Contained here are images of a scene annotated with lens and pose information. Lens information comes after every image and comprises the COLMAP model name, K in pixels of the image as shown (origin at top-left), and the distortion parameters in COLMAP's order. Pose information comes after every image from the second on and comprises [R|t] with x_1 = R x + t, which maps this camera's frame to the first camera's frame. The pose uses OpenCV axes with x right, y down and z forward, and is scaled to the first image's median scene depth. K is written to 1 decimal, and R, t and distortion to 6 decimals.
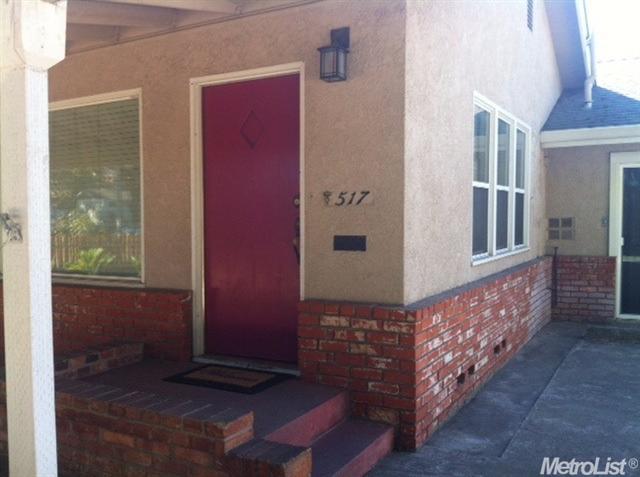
lens RADIAL K [[612.7, 0, 320.0], [0, 612.7, 238.5], [0, 0, 1]] dist [-0.014793, -0.027466]
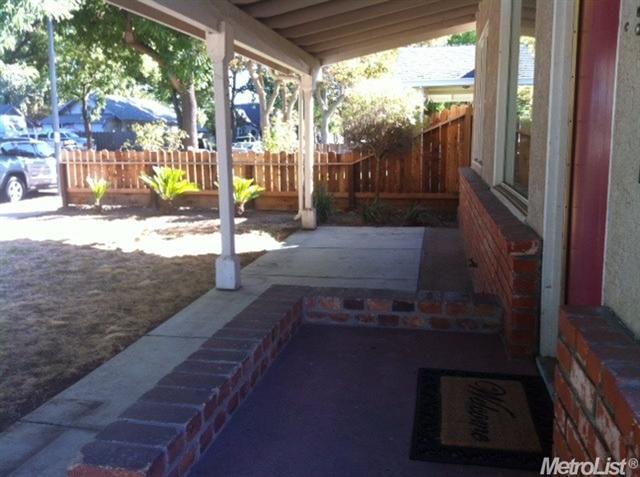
lens RADIAL K [[612.7, 0, 320.0], [0, 612.7, 238.5], [0, 0, 1]] dist [-0.014793, -0.027466]
pose [[0.310299, 0.164689, -0.936265, 0.269202], [-0.037498, 0.986234, 0.161051, 0.005190], [0.949899, -0.014866, 0.312202, 0.715539]]
